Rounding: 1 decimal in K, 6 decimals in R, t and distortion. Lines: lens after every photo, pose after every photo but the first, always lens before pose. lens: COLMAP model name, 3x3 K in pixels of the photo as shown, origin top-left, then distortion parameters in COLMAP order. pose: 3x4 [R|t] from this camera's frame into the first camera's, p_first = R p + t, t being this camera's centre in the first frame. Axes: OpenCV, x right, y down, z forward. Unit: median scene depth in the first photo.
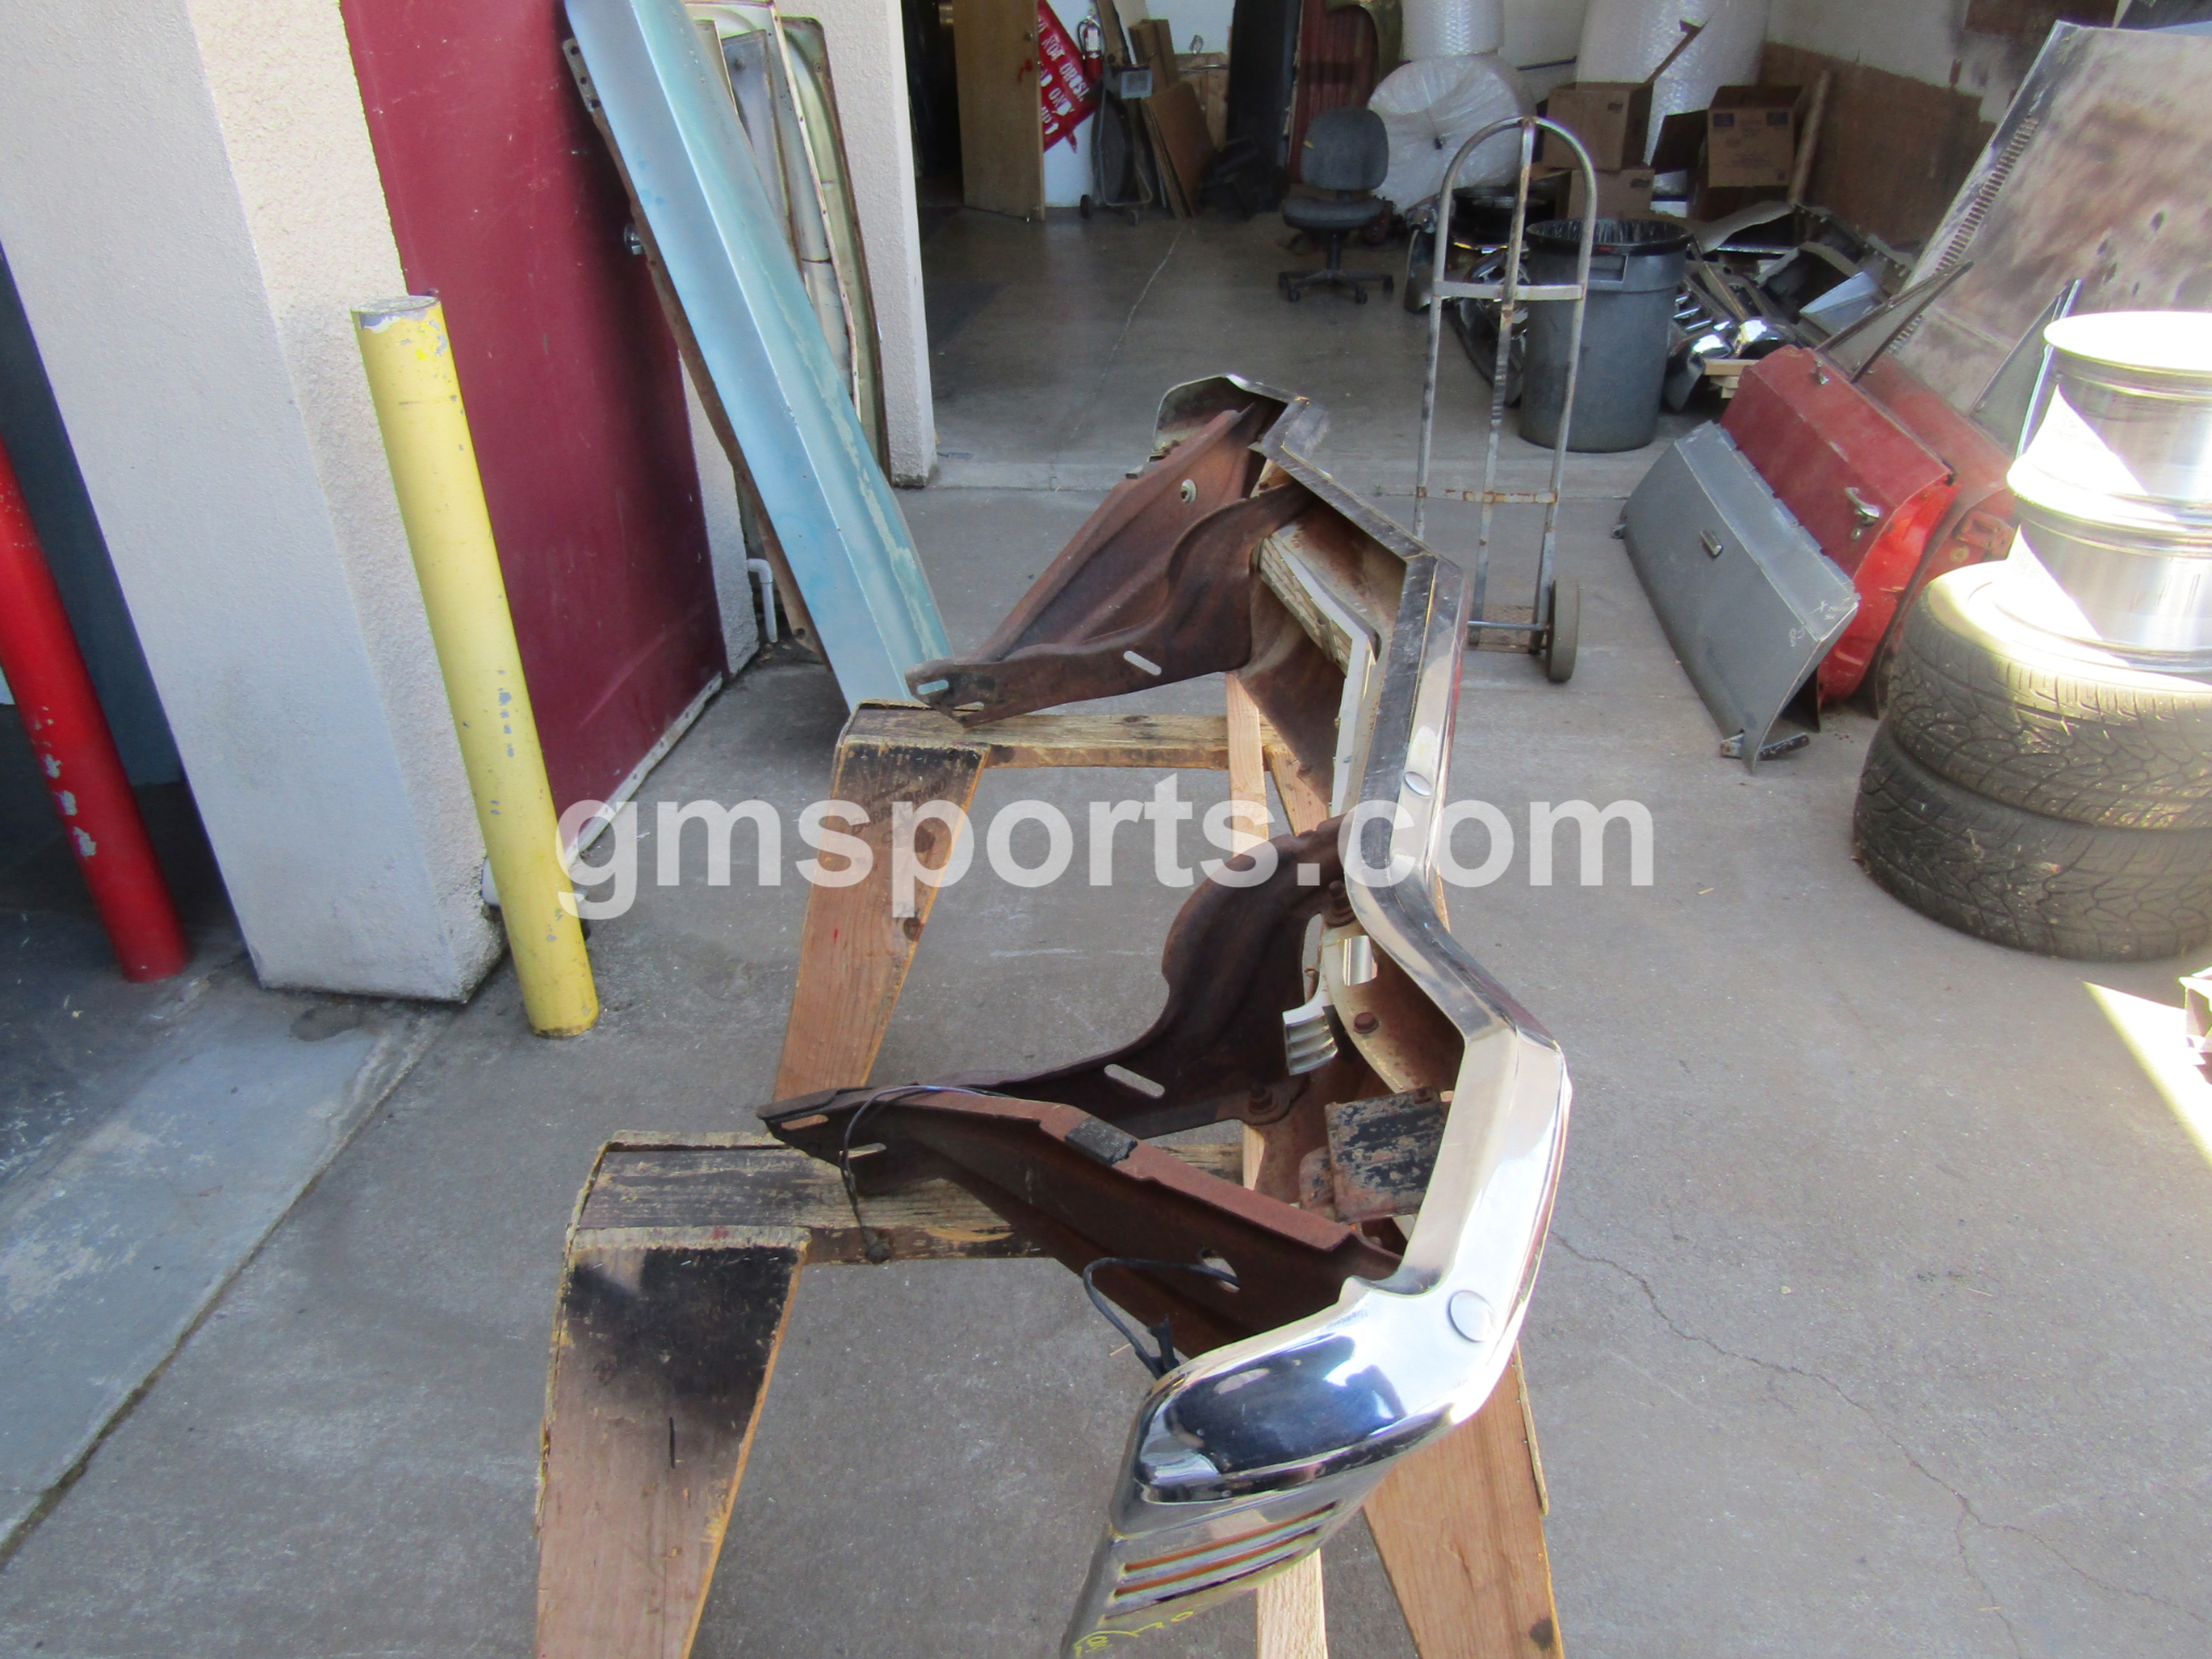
lens RADIAL K [[1577.4, 0, 1112.9], [0, 1577.4, 826.1], [0, 0, 1]] dist [-0.012478, 0.005159]
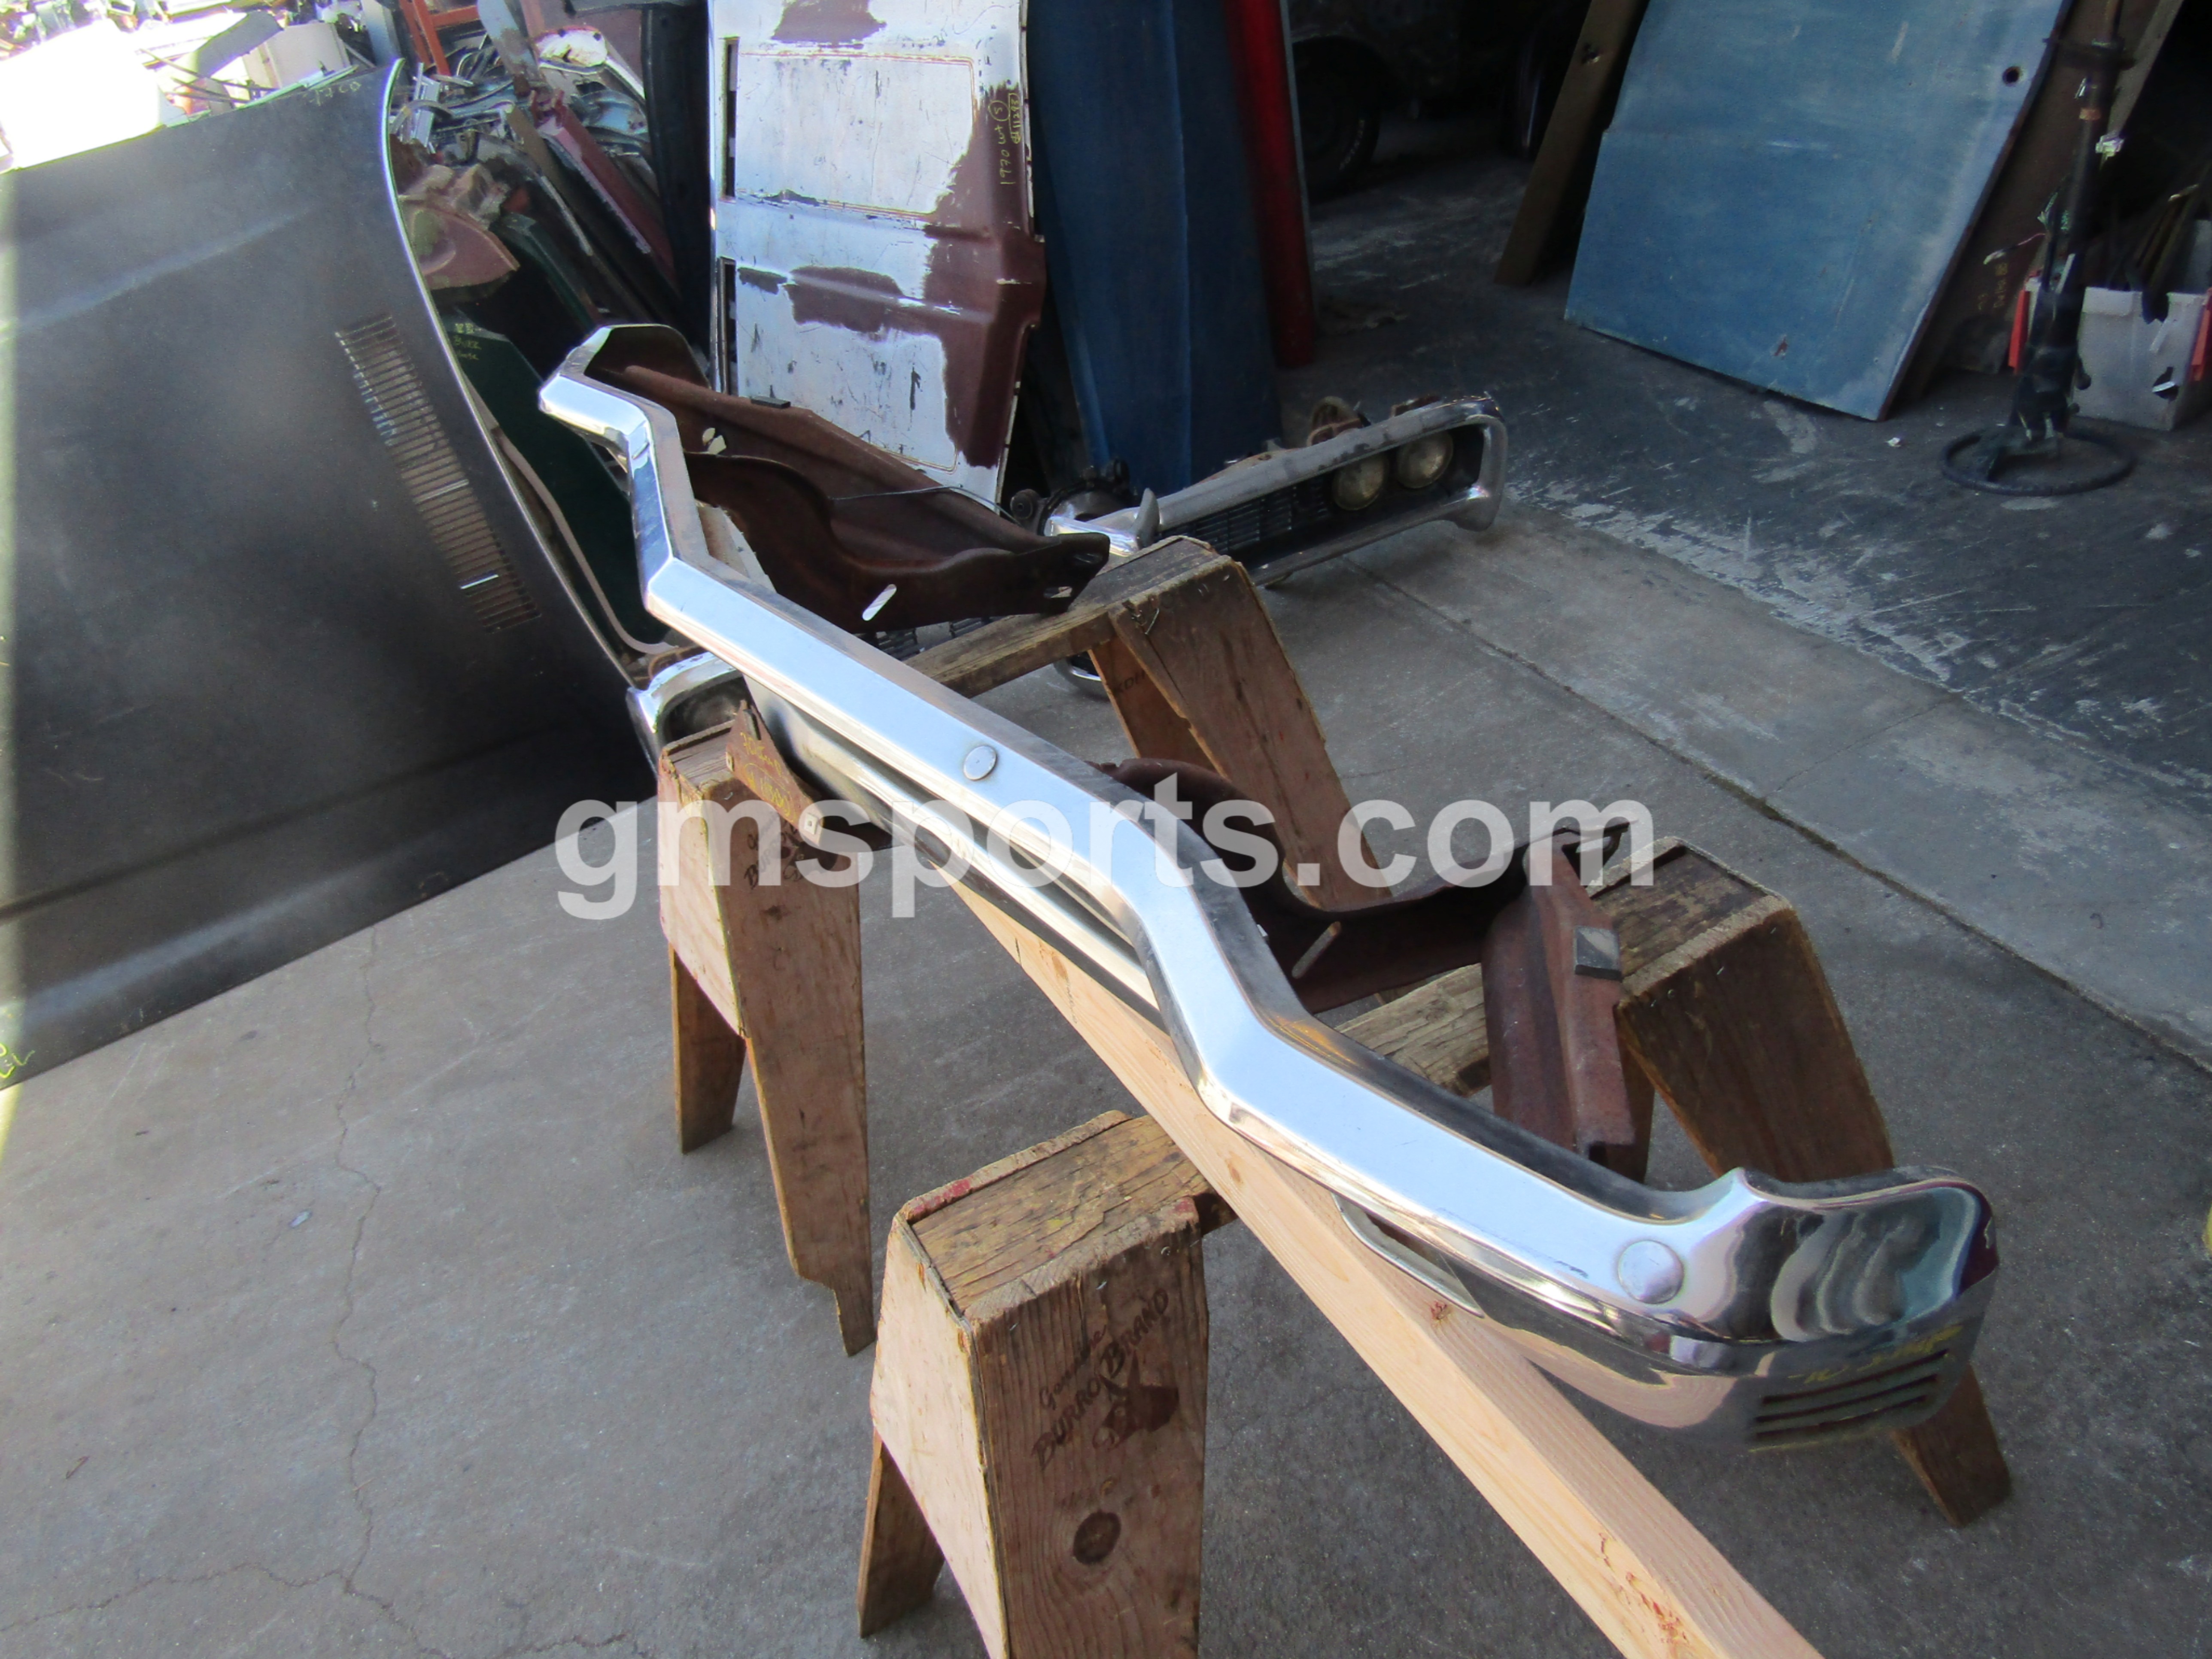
lens RADIAL K [[1577.4, 0, 1103.7], [0, 1577.4, 843.6], [0, 0, 1]] dist [-0.012478, 0.005159]
pose [[-0.844571, 0.413377, -0.340323, 0.226932], [-0.088051, 0.519713, 0.849791, -0.531175], [0.528155, 0.747675, -0.402536, 1.014031]]
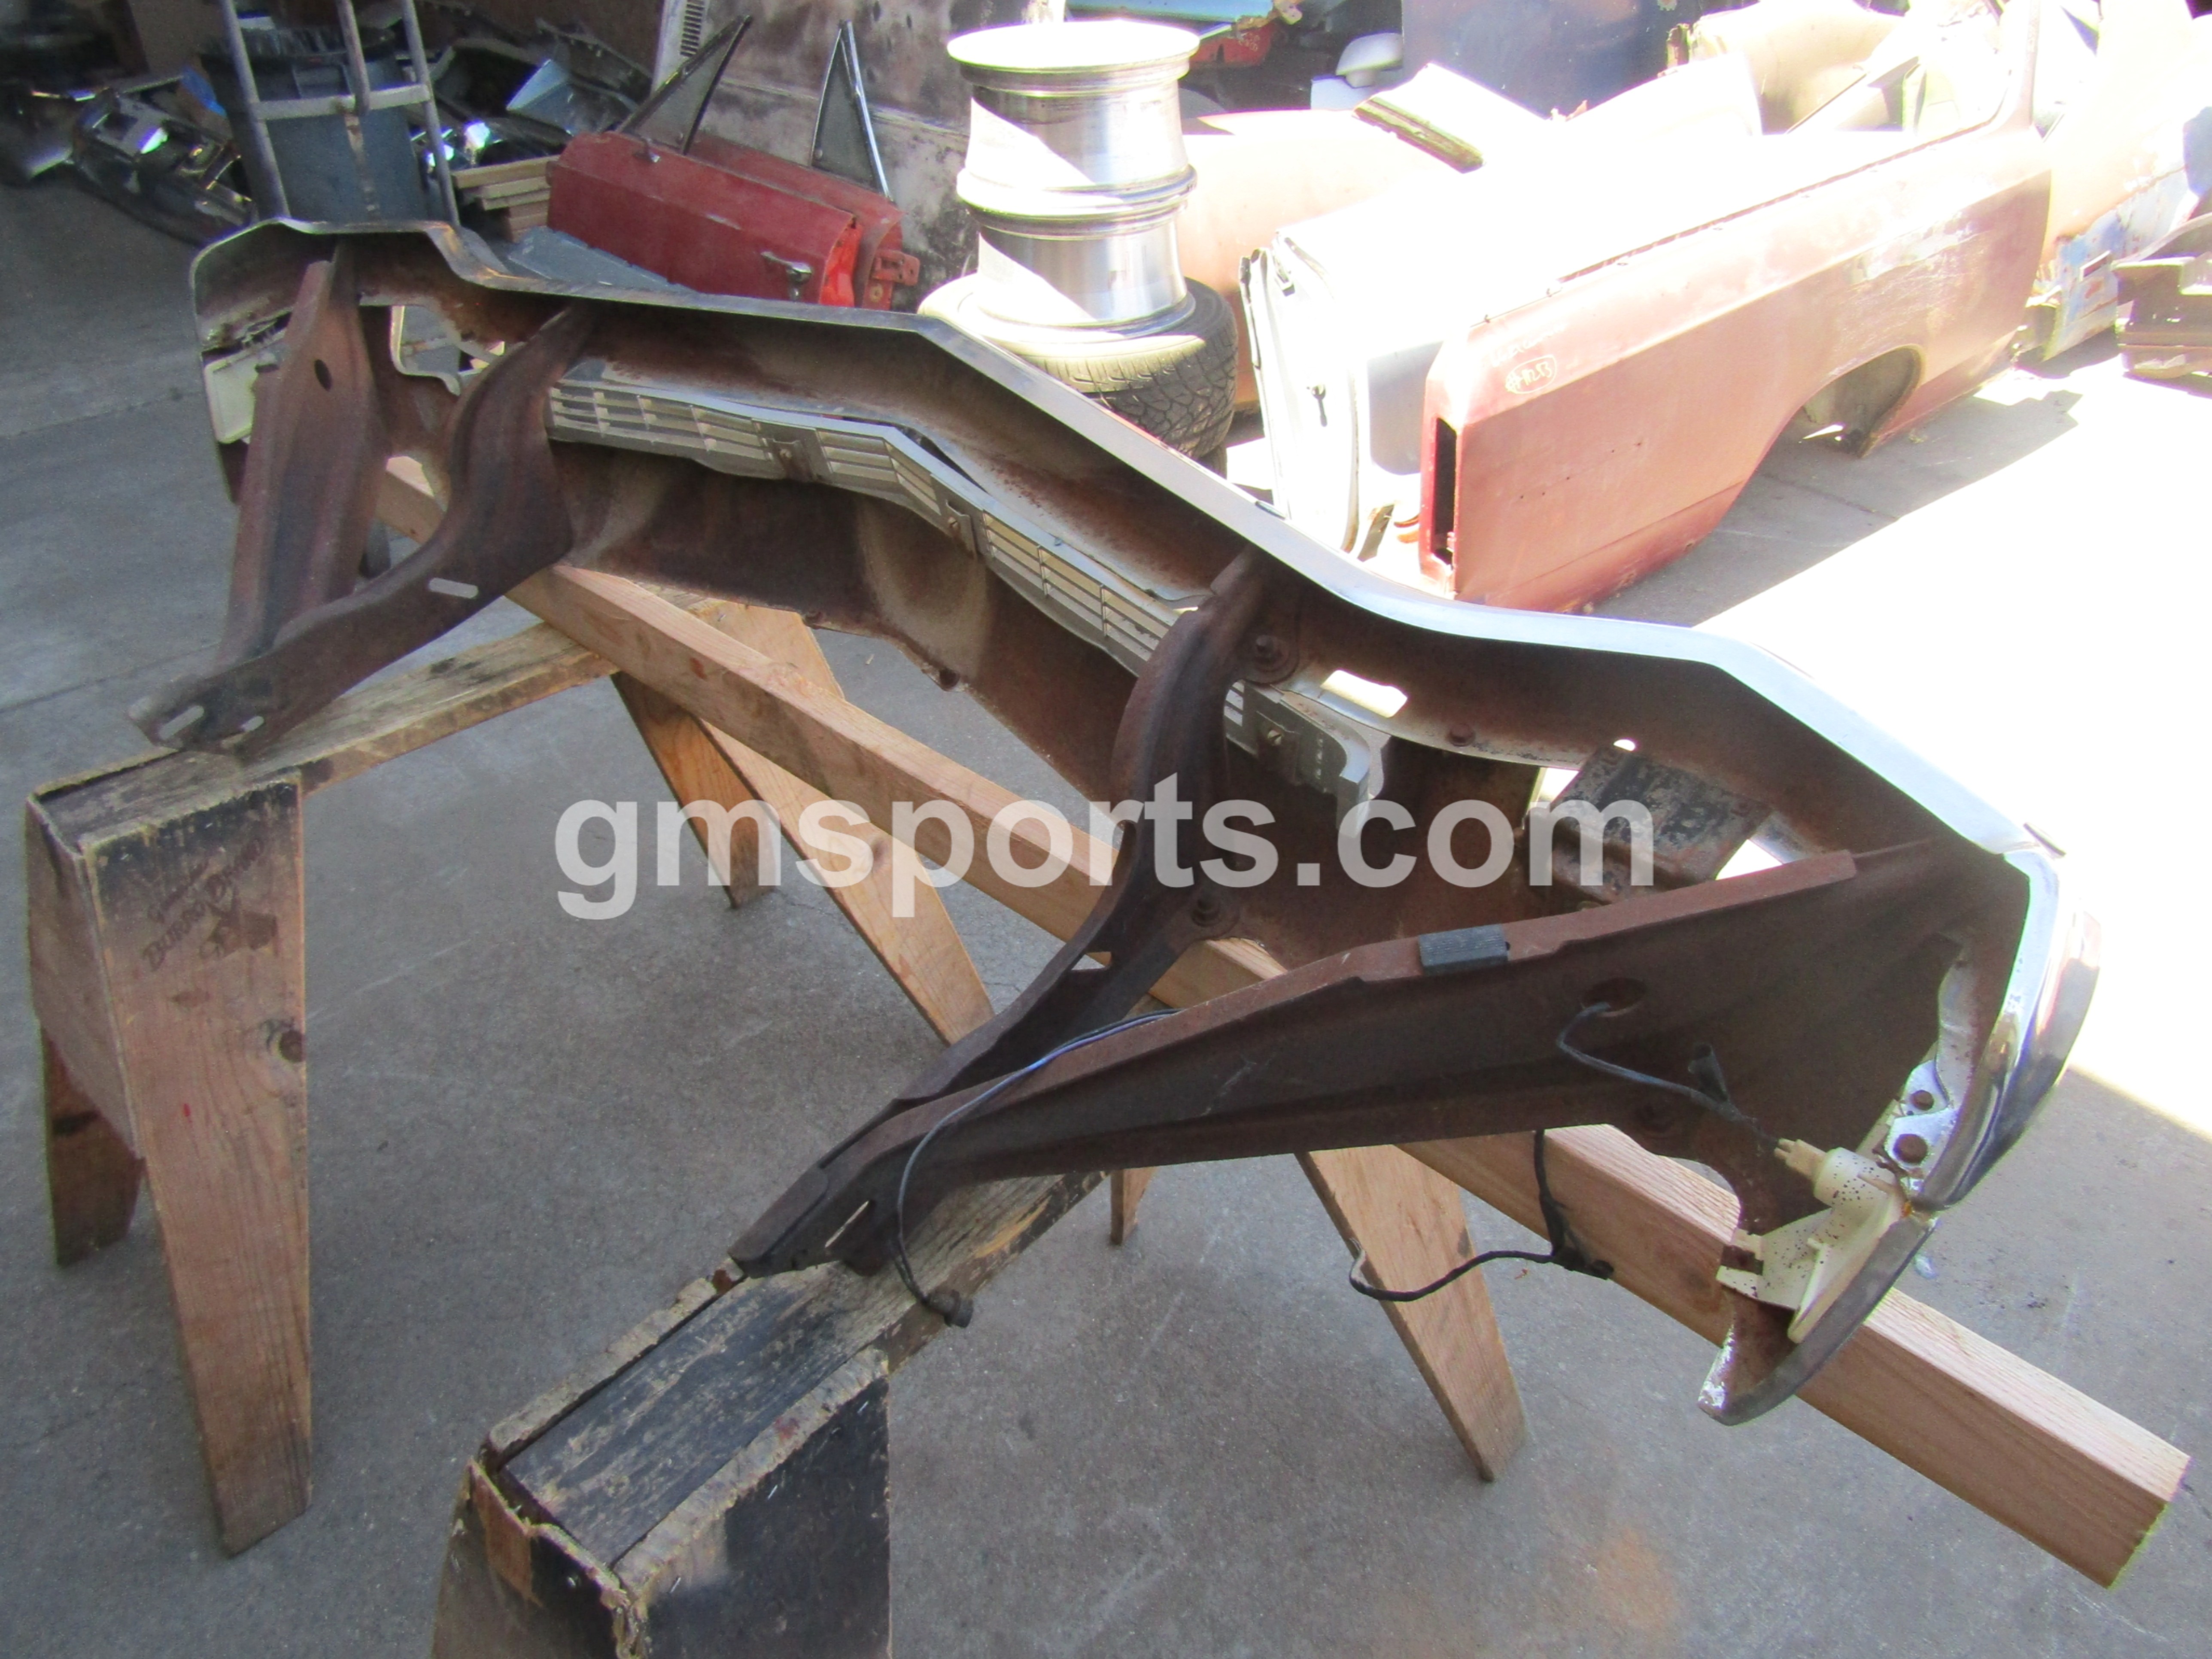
lens RADIAL K [[1577.4, 0, 1109.8], [0, 1577.4, 821.2], [0, 0, 1]] dist [-0.012478, 0.005159]
pose [[0.652766, -0.417880, 0.631881, -0.265493], [0.358259, 0.905217, 0.228544, -0.053218], [-0.667494, 0.077191, 0.740604, 0.194845]]
